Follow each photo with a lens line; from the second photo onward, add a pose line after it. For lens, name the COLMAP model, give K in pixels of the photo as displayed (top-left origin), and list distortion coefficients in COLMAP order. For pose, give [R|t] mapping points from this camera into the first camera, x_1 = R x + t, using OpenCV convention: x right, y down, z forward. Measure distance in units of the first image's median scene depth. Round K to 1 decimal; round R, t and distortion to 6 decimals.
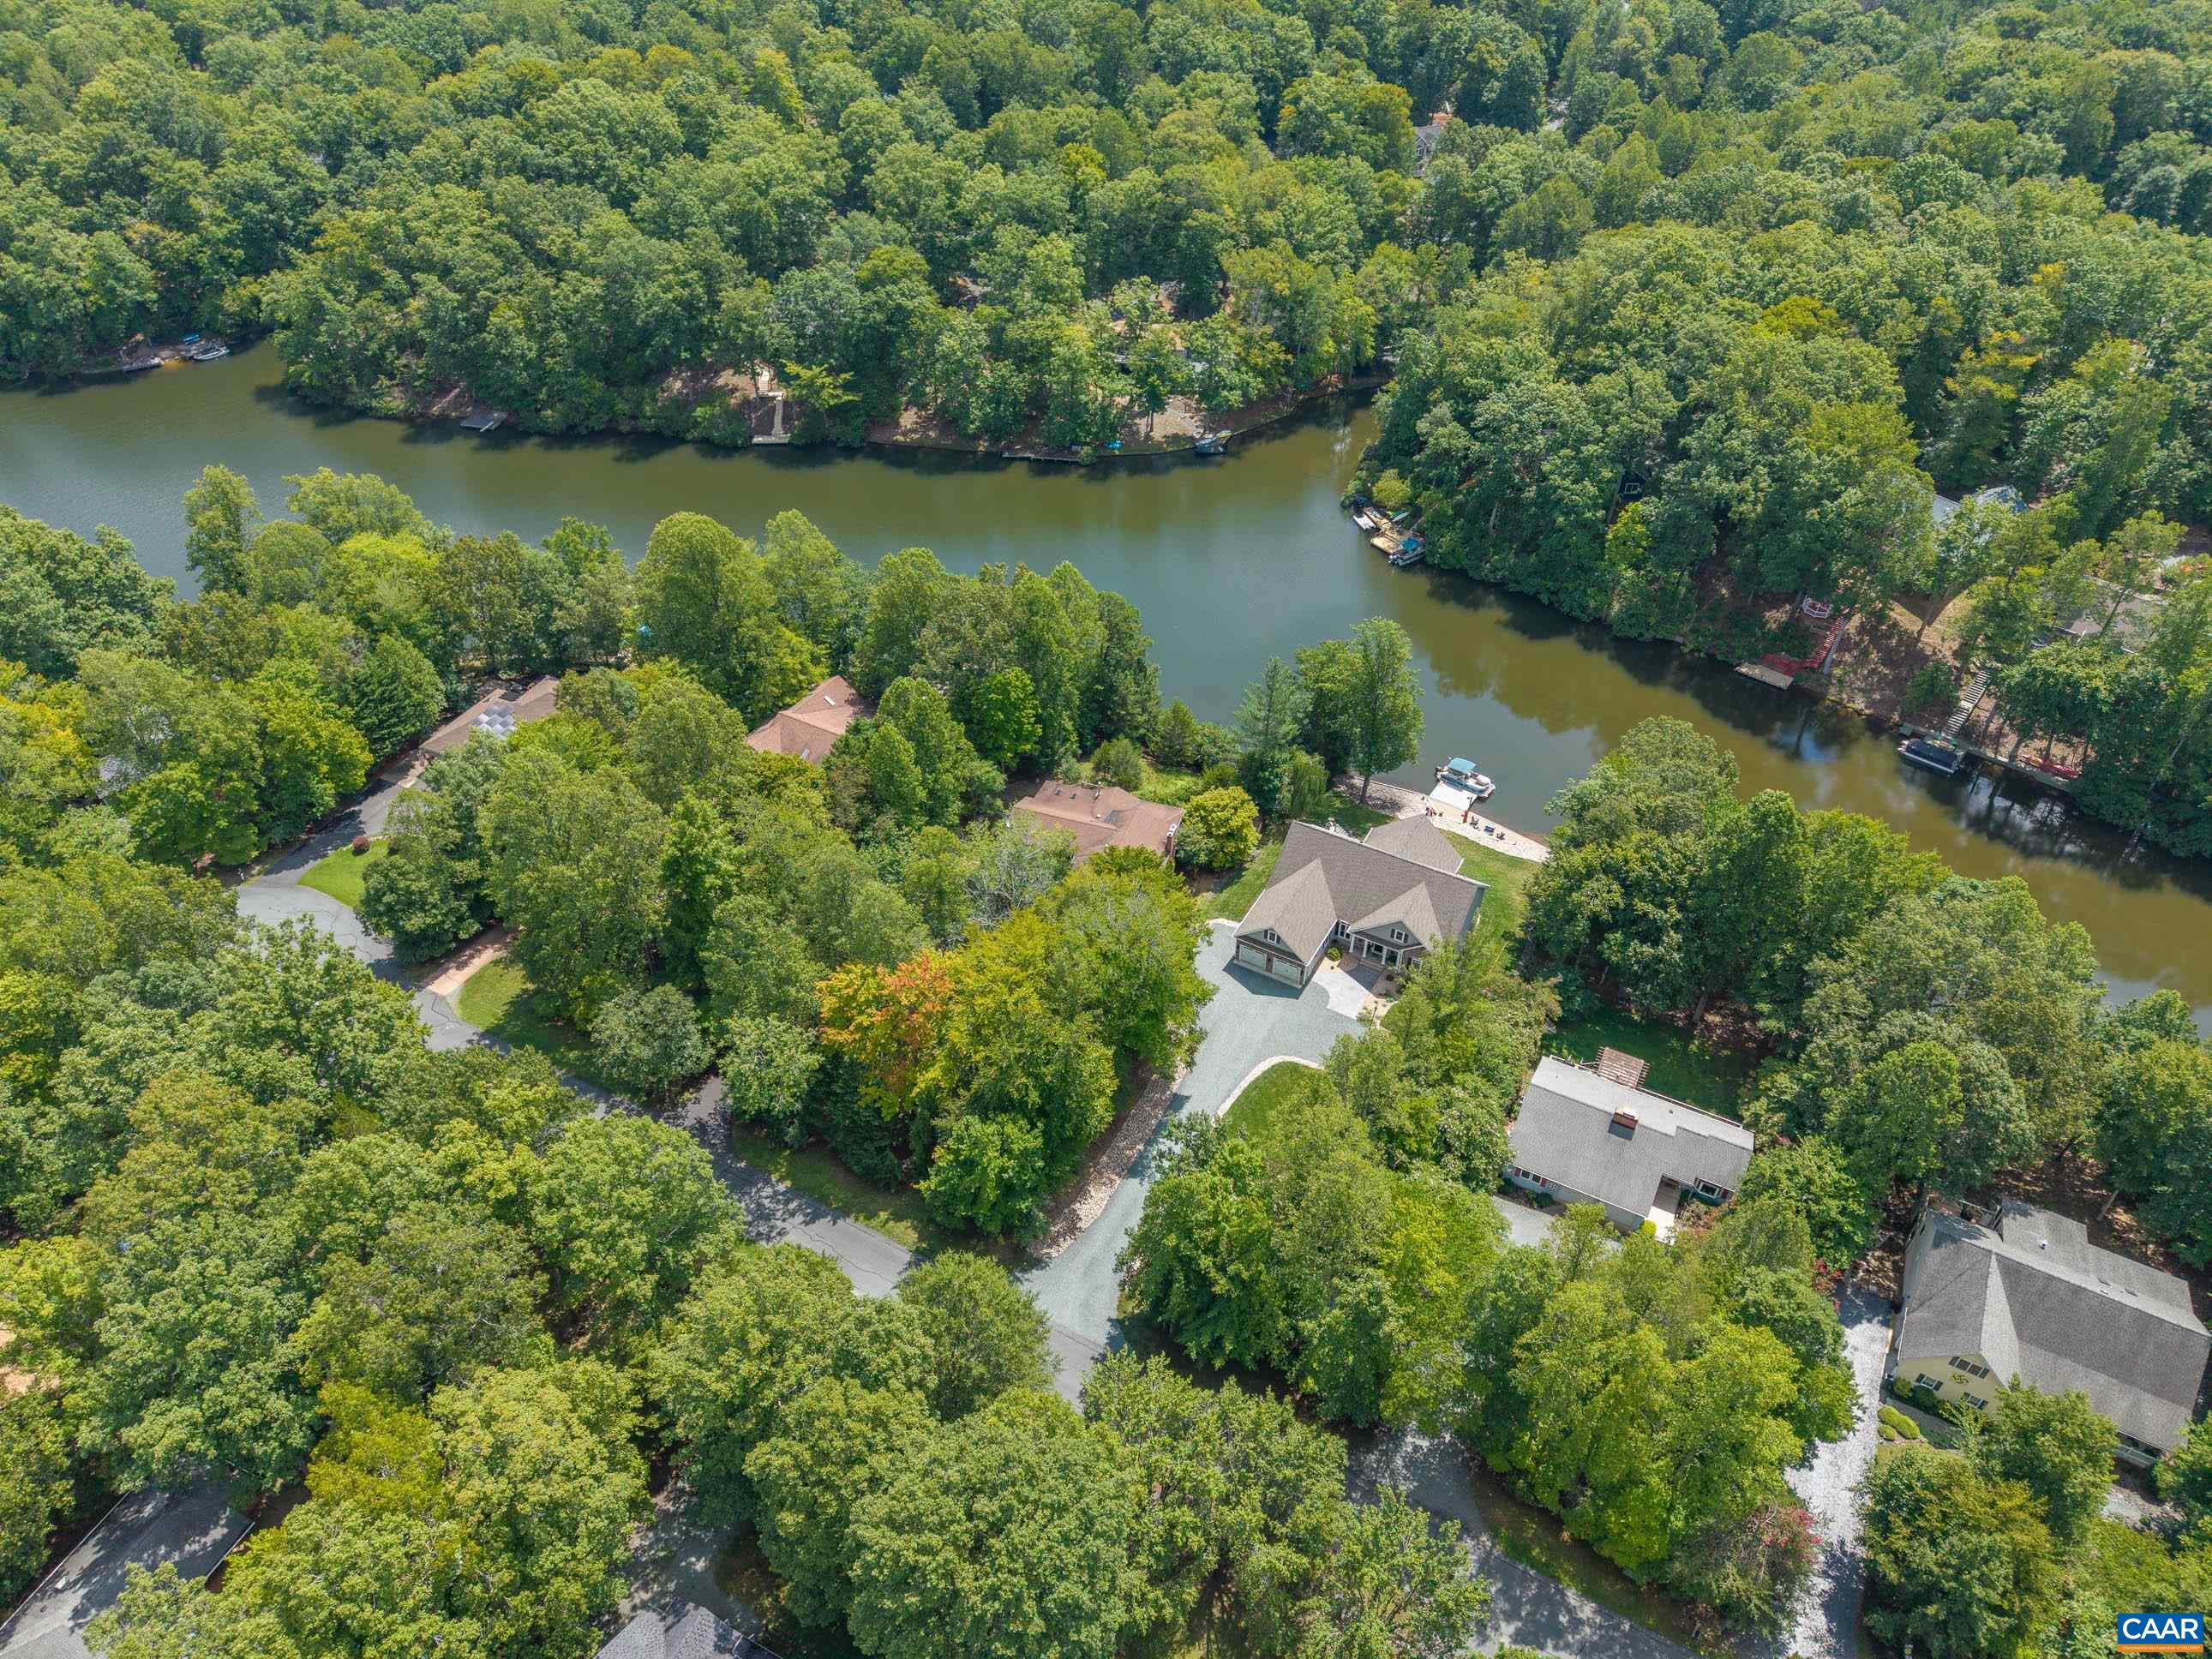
lens RADIAL K [[1488.0, 0, 1109.8], [0, 1488.0, 824.7], [0, 0, 1]] dist [0.007820, -0.014279]
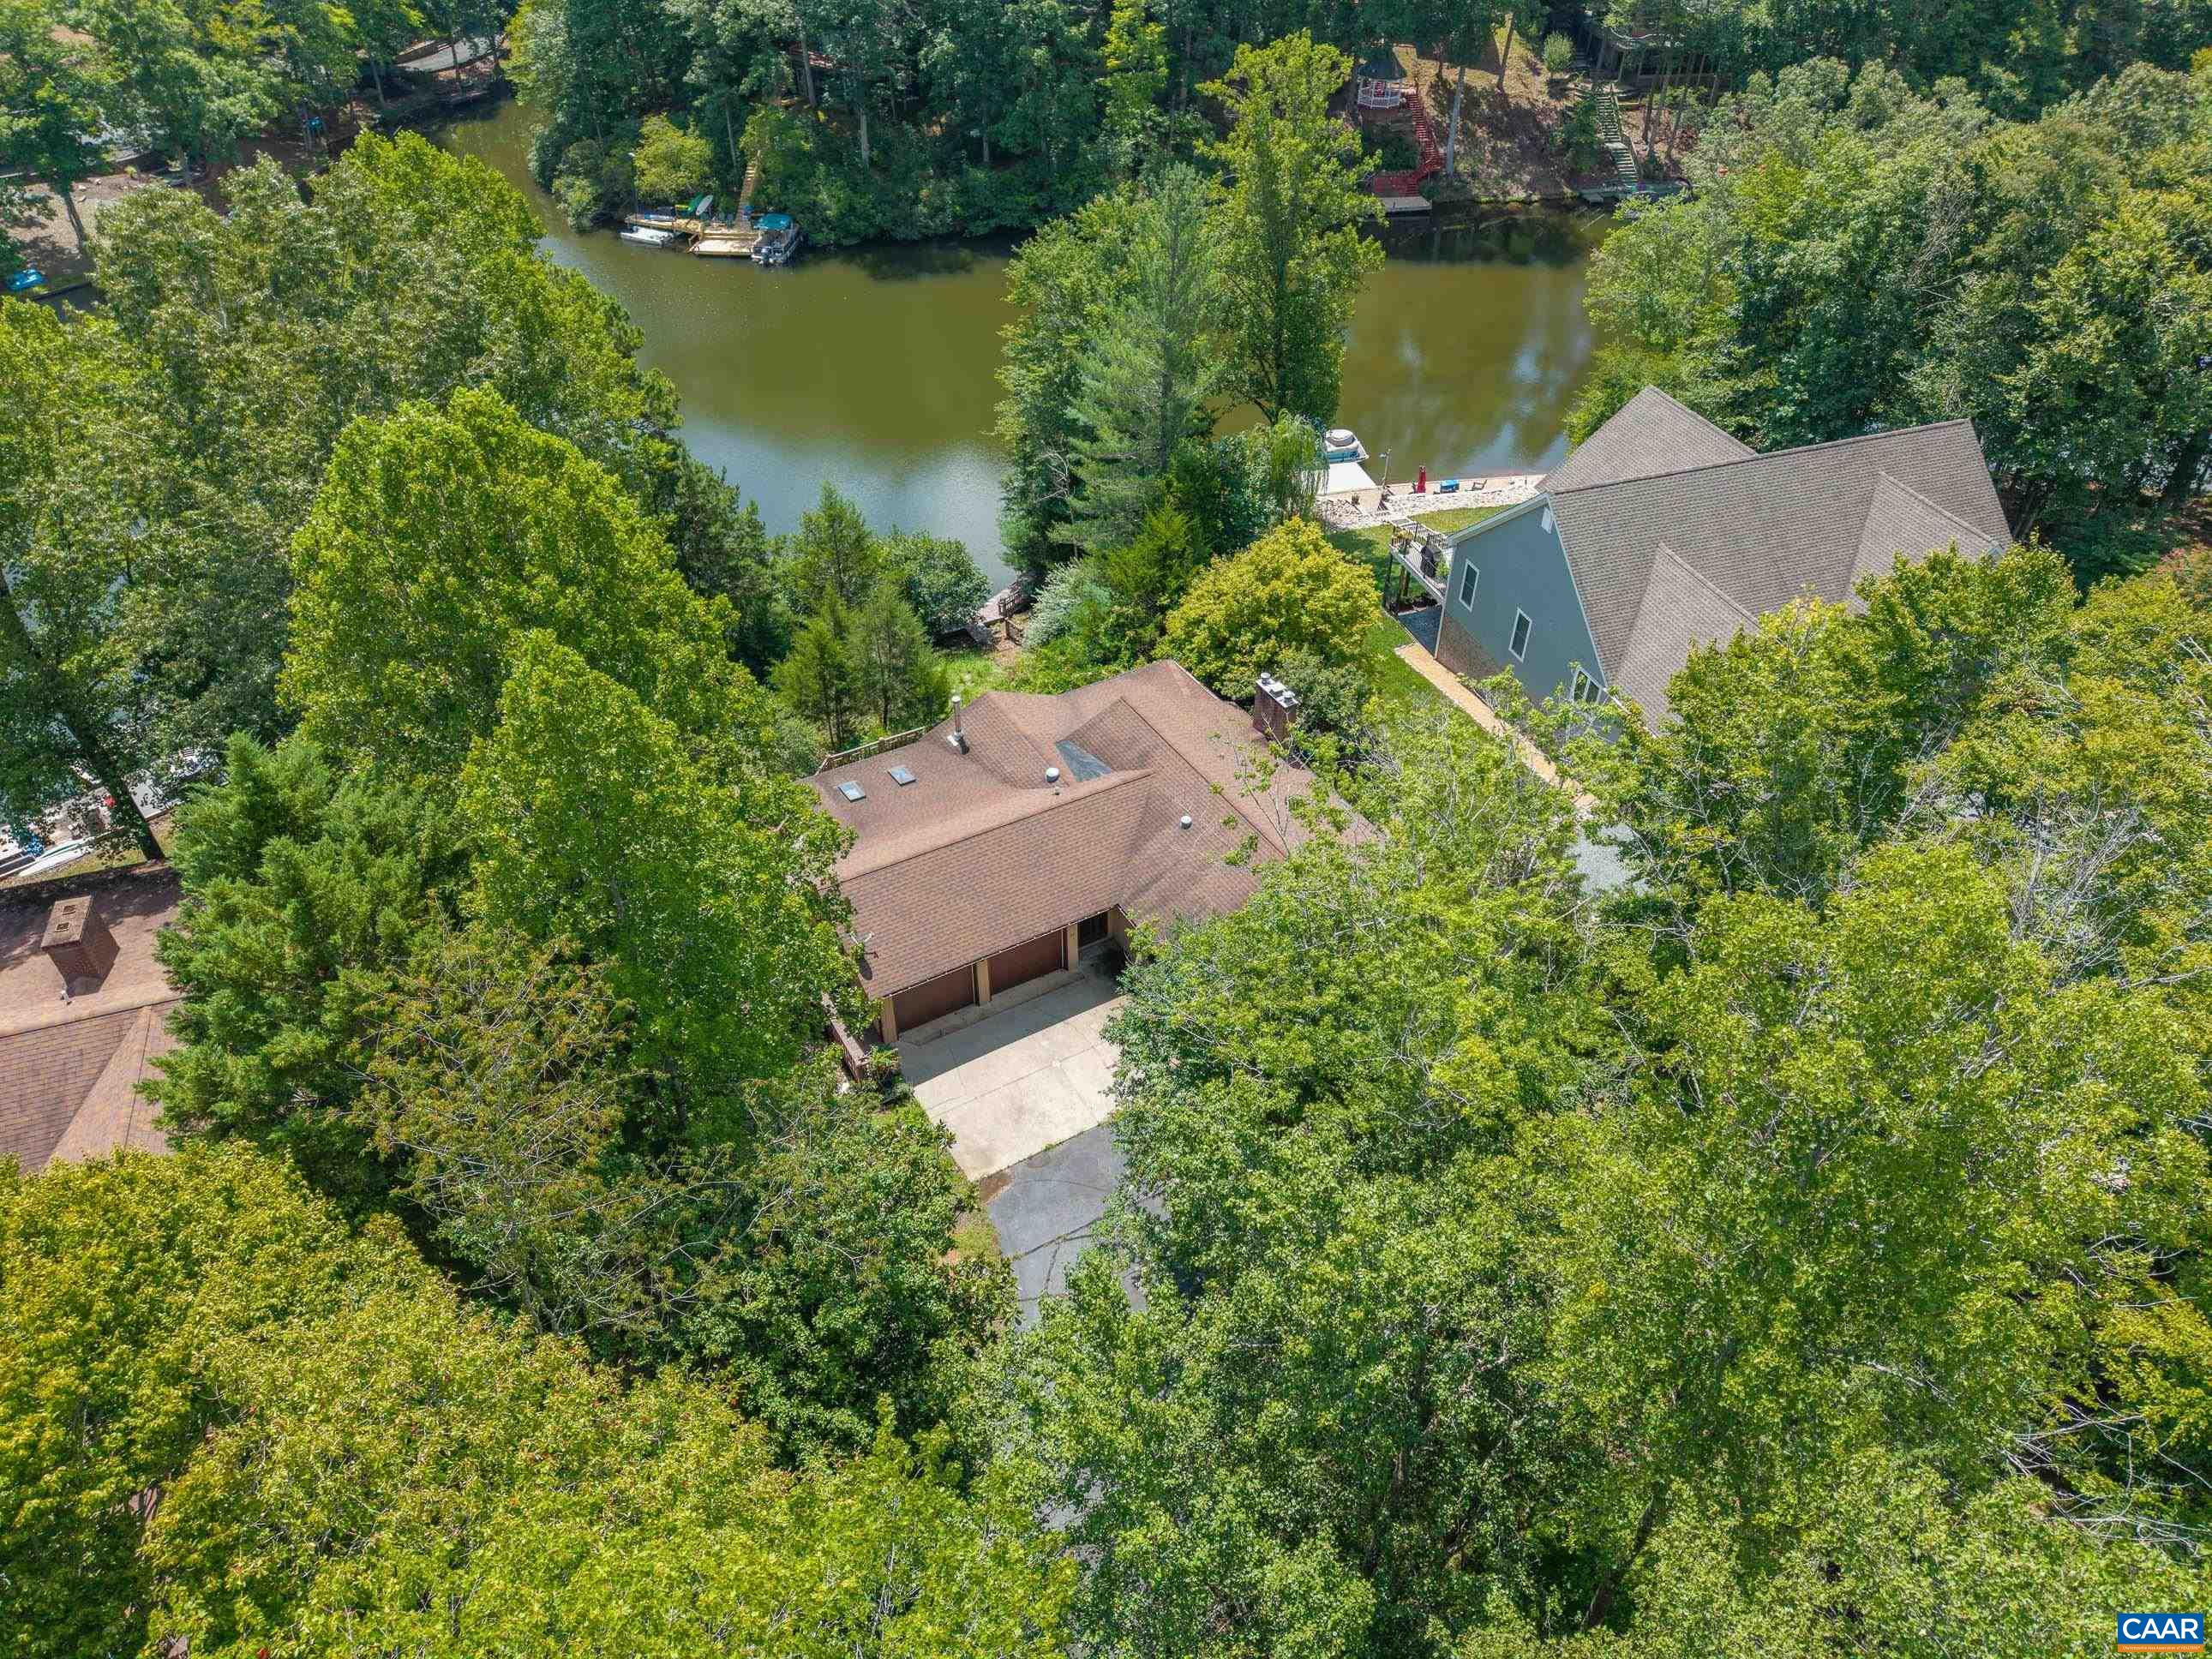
lens RADIAL K [[1488.0, 0, 1112.2], [0, 1488.0, 836.1], [0, 0, 1]] dist [0.007820, -0.014279]
pose [[0.666224, -0.486636, 0.565093, -0.161412], [0.483733, 0.858708, 0.169183, -0.036587], [-0.567581, 0.160640, 0.807494, 0.656662]]
